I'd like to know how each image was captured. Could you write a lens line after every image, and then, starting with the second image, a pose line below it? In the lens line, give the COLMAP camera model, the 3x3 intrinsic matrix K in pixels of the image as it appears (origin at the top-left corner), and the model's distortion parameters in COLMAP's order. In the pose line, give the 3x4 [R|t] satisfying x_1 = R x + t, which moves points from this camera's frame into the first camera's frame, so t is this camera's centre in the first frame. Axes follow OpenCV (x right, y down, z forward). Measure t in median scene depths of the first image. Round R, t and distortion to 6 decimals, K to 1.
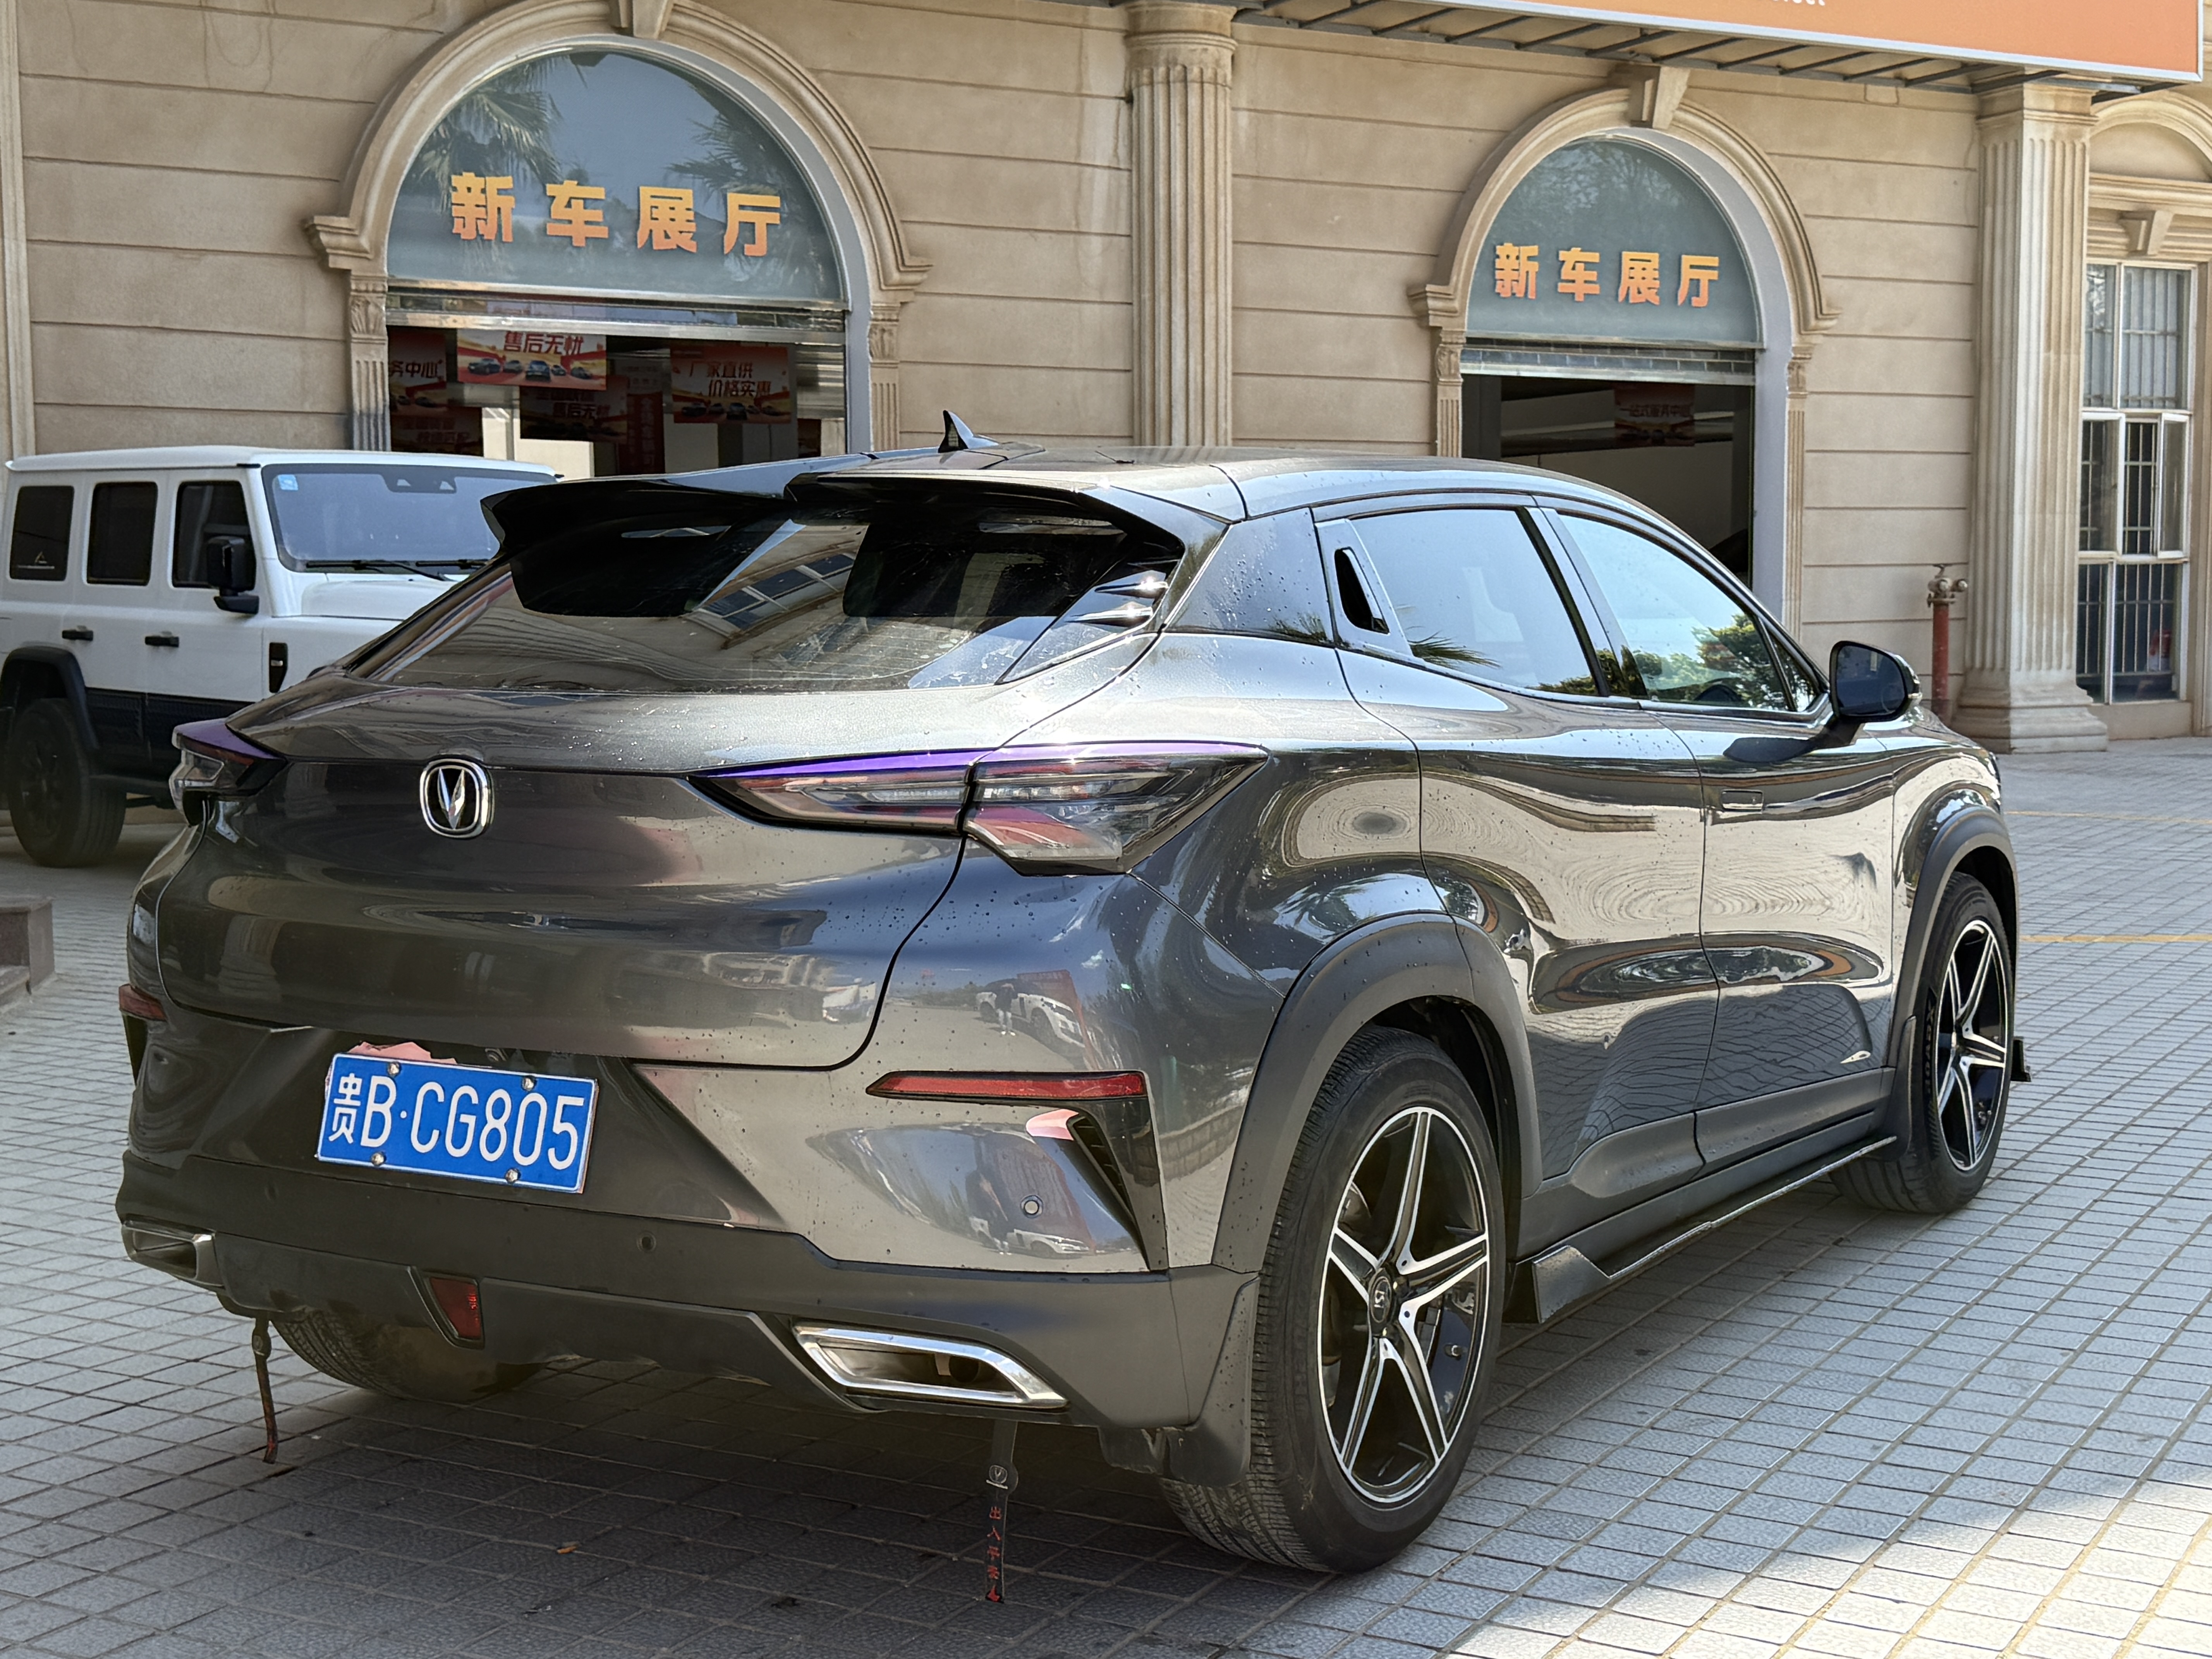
lens RADIAL K [[2959.2, 0, 1104.8], [0, 2959.2, 861.0], [0, 0, 1]] dist [0.216922, -0.503402]
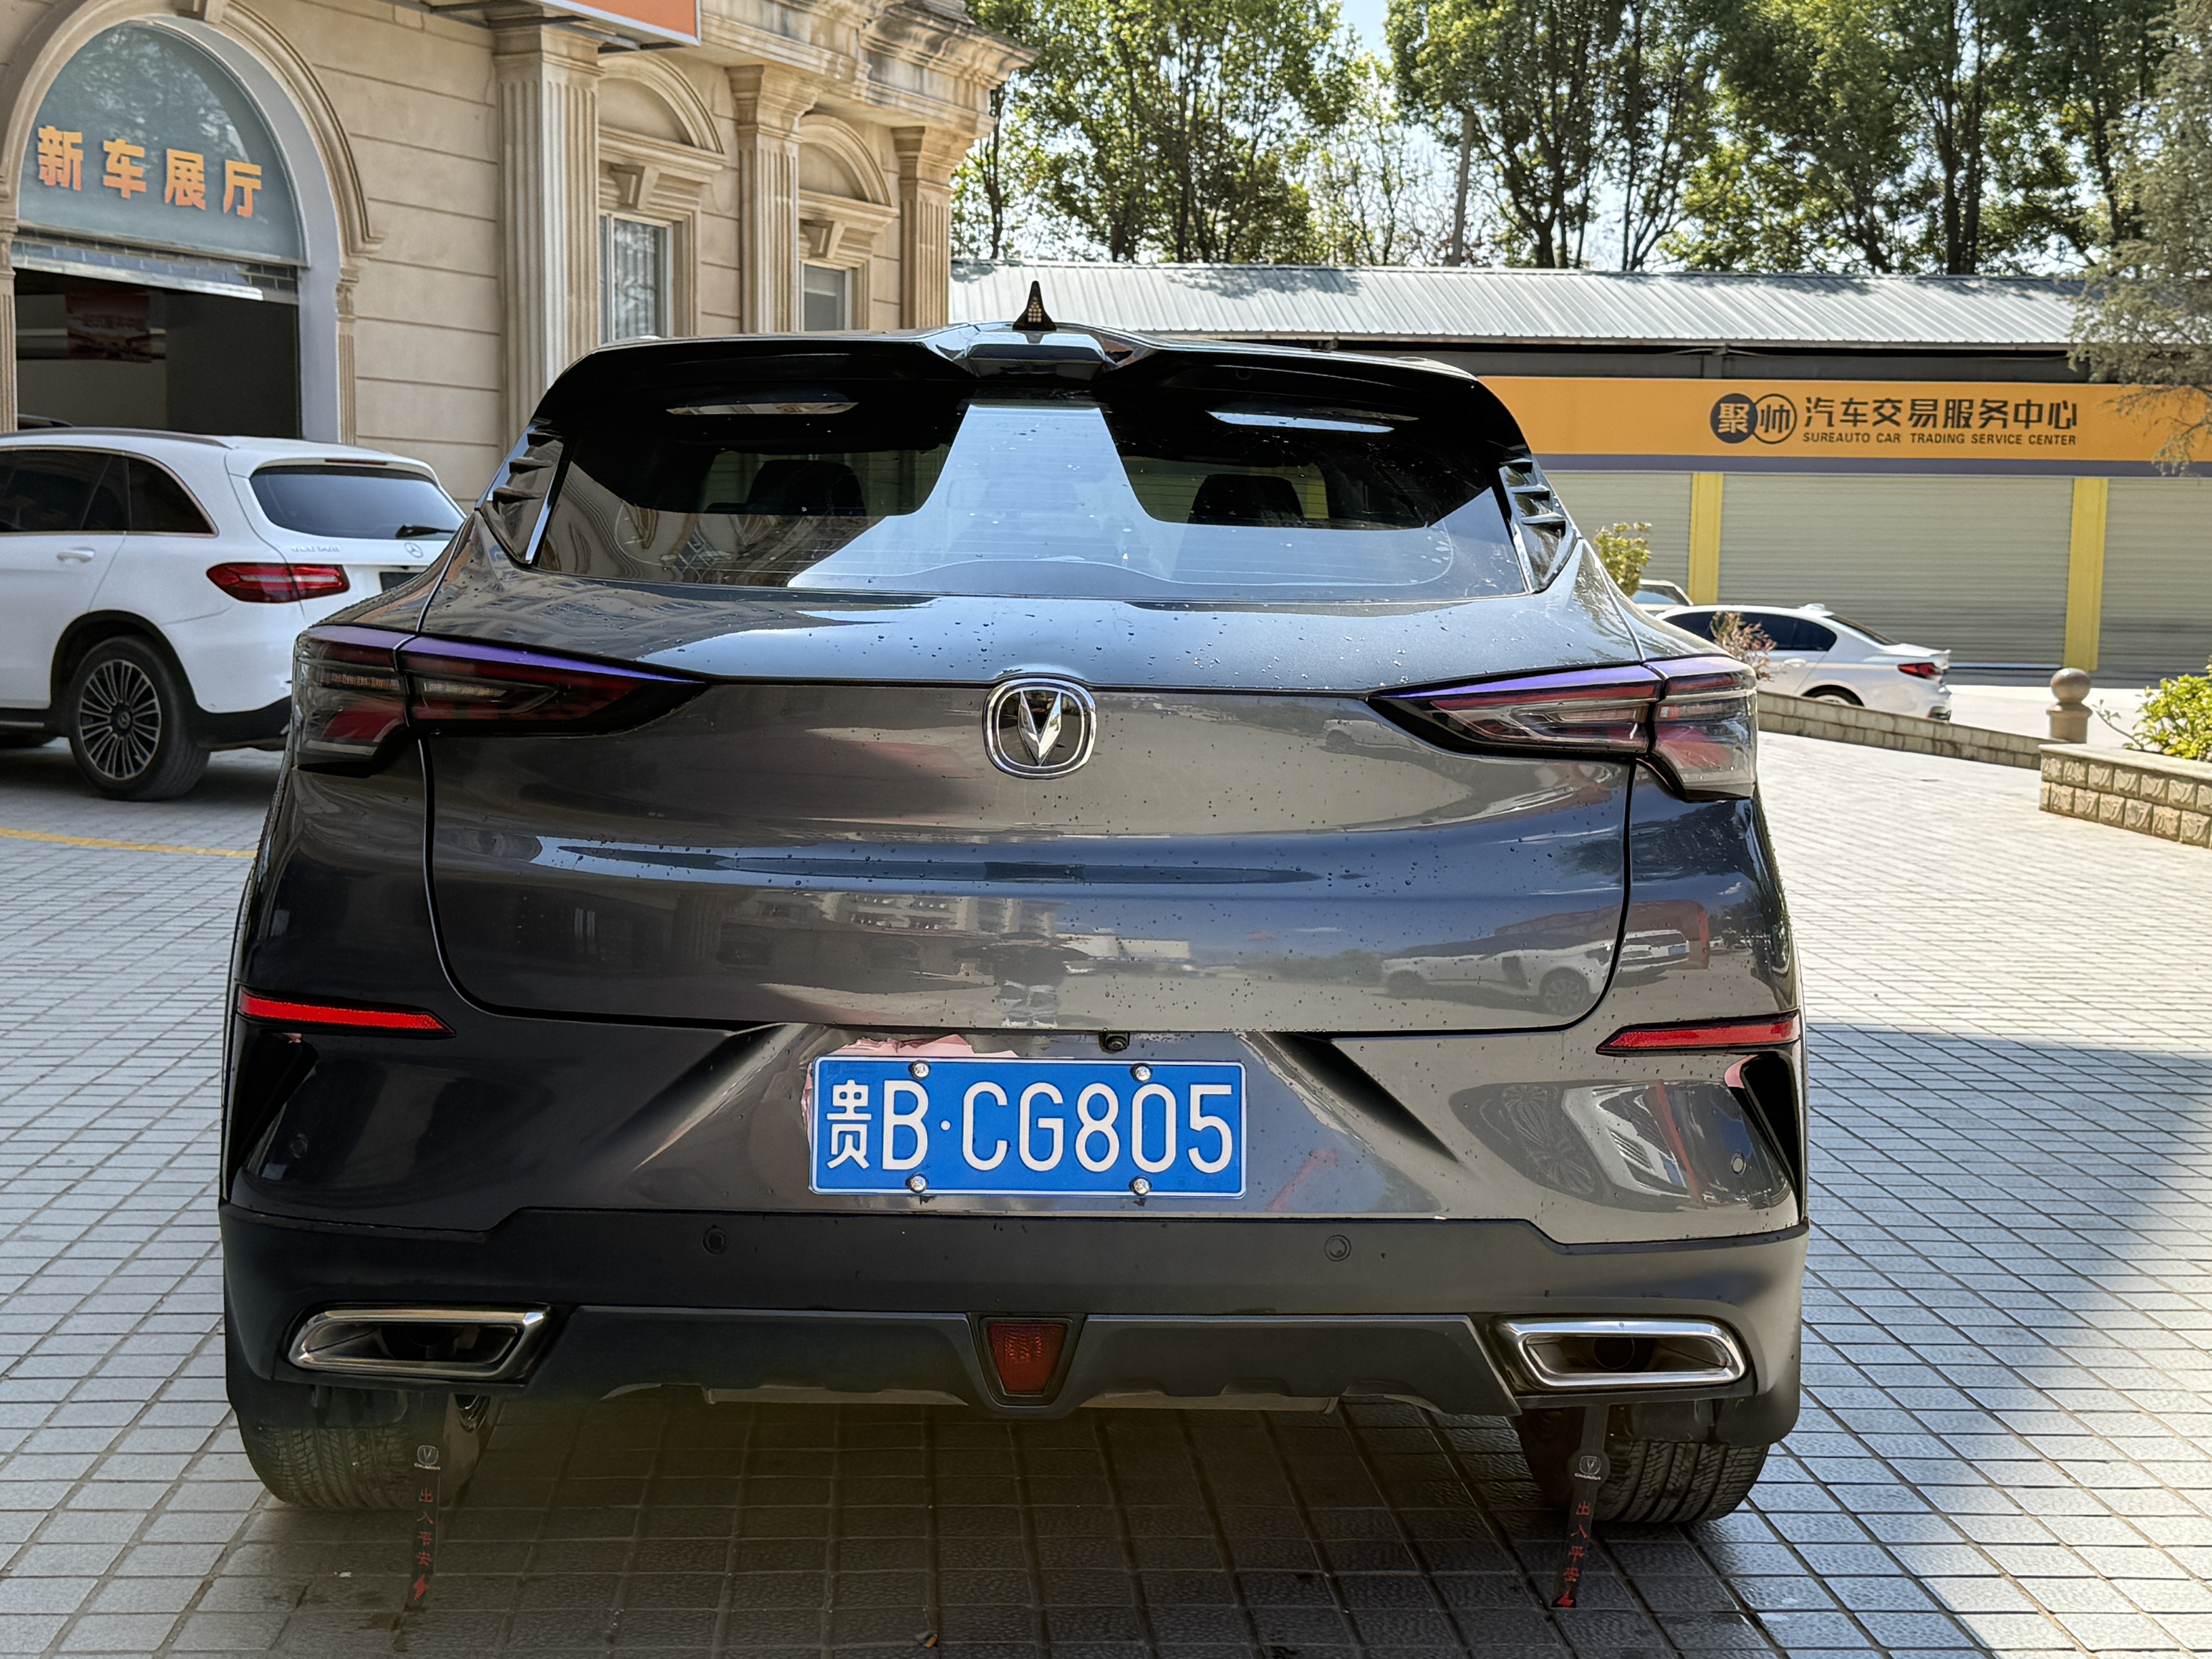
lens RADIAL K [[2959.2, 0, 1104.8], [0, 2959.2, 861.0], [0, 0, 1]] dist [0.216922, -0.503402]
pose [[0.831869, -0.038230, 0.553654, -0.112731], [0.027045, 0.999232, 0.028360, -0.001290], [-0.554313, -0.008618, 0.832264, 0.056307]]
